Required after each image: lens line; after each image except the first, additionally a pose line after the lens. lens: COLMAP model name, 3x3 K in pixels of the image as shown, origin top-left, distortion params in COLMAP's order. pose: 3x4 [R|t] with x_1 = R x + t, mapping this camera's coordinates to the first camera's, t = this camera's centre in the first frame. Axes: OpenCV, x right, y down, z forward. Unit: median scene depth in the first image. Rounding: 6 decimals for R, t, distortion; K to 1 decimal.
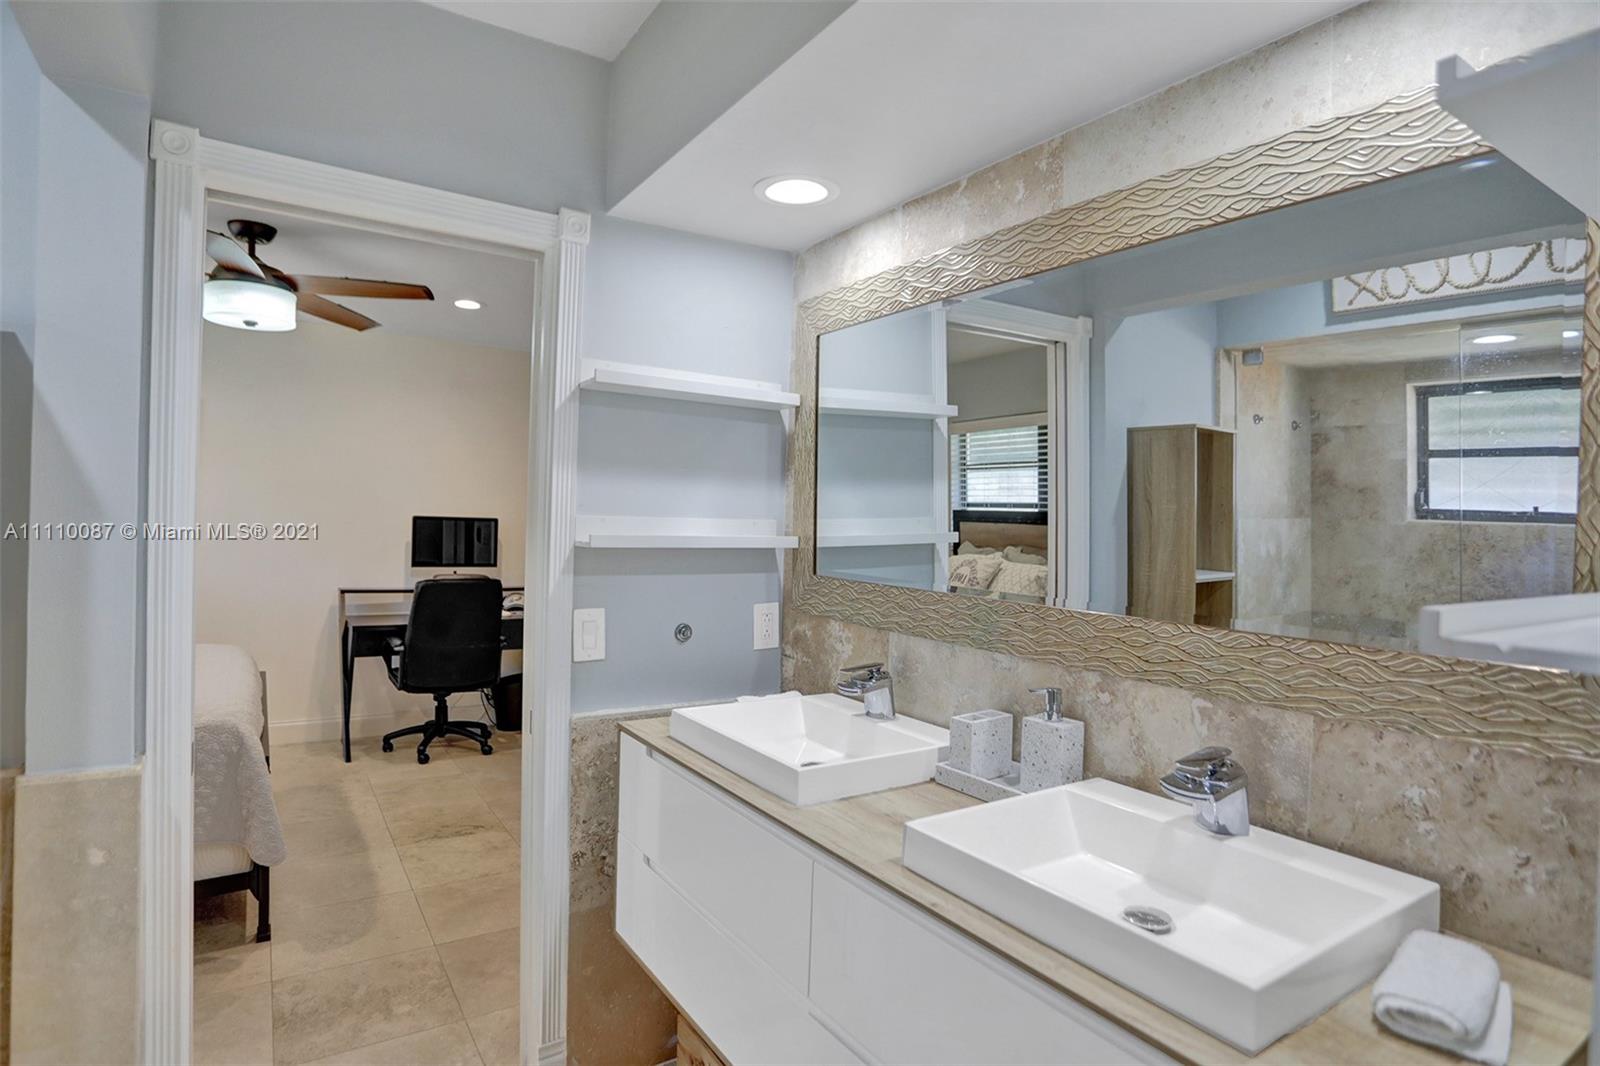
lens RADIAL K [[824.0, 0, 796.2], [0, 824.0, 515.6], [0, 0, 1]] dist [-0.075975, 0.036824]
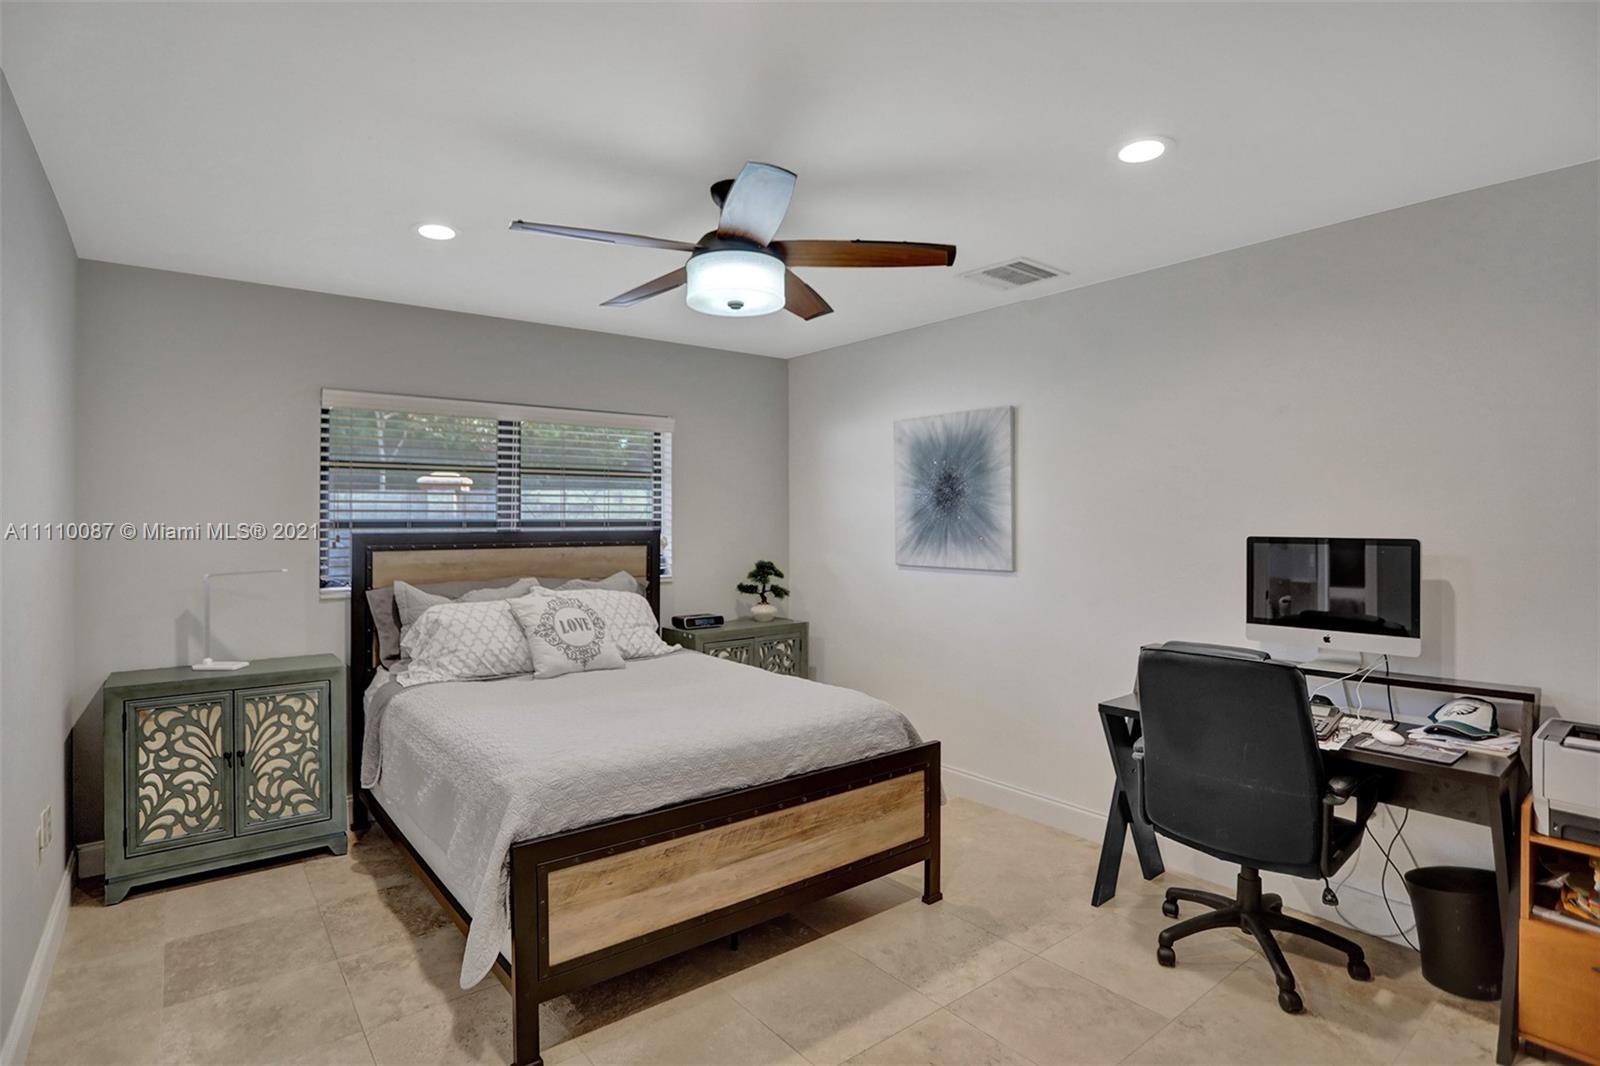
lens RADIAL K [[824.0, 0, 796.2], [0, 824.0, 515.6], [0, 0, 1]] dist [-0.075975, 0.036824]
pose [[0.075713, -0.031294, -0.996638, 0.111494], [0.010244, 0.999479, -0.030605, -0.000097], [0.997077, -0.007893, 0.075994, 0.775254]]
